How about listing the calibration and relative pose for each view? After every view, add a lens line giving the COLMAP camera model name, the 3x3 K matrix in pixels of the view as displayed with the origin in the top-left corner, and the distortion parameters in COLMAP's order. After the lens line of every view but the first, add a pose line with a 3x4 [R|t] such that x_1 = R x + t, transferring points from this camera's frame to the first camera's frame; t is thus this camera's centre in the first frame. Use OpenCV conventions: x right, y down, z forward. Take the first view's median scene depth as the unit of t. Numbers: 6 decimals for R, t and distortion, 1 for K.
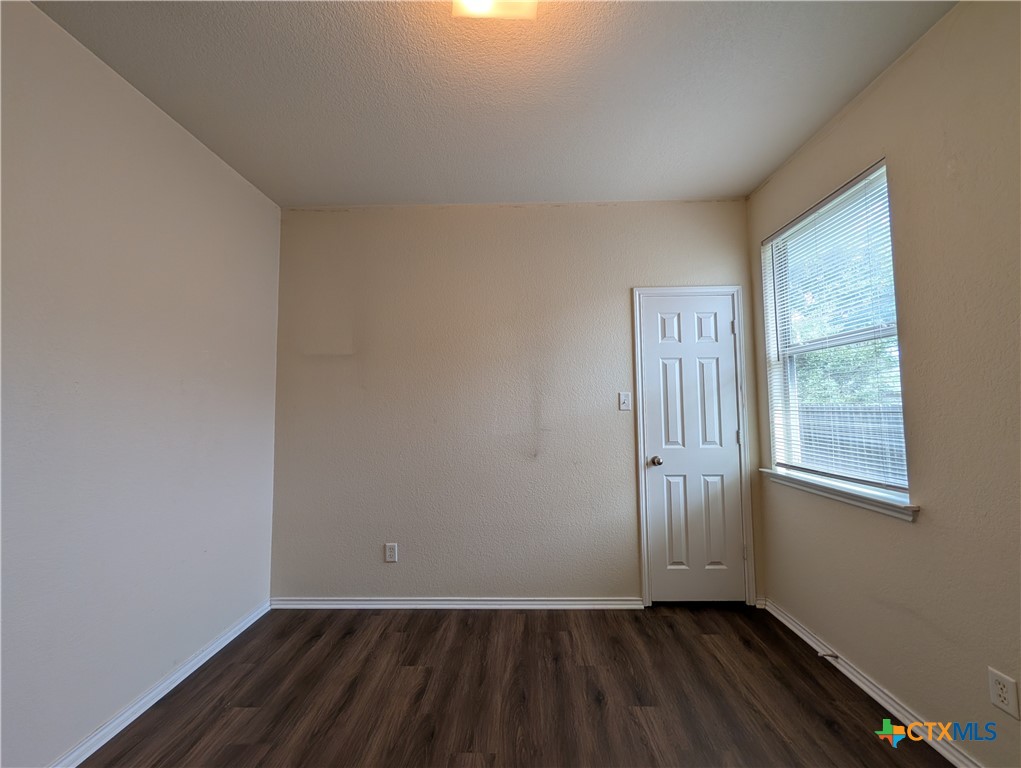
lens RADIAL K [[391.6, 0, 512.0], [0, 391.6, 381.0], [0, 0, 1]] dist [0.000891, 0.000027]
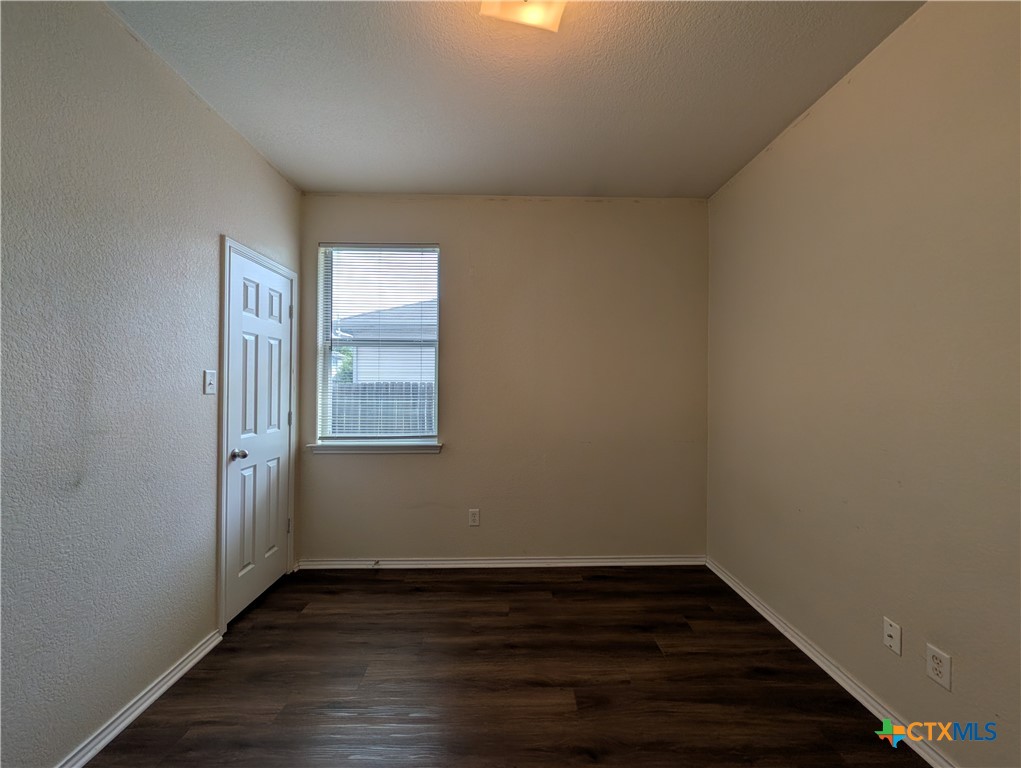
lens RADIAL K [[391.6, 0, 512.0], [0, 391.6, 381.0], [0, 0, 1]] dist [0.000891, 0.000027]
pose [[-0.050126, 0.020913, 0.998524, -0.507752], [-0.072202, 0.997089, -0.024507, 0.027274], [-0.996130, -0.073324, -0.048470, 0.479207]]
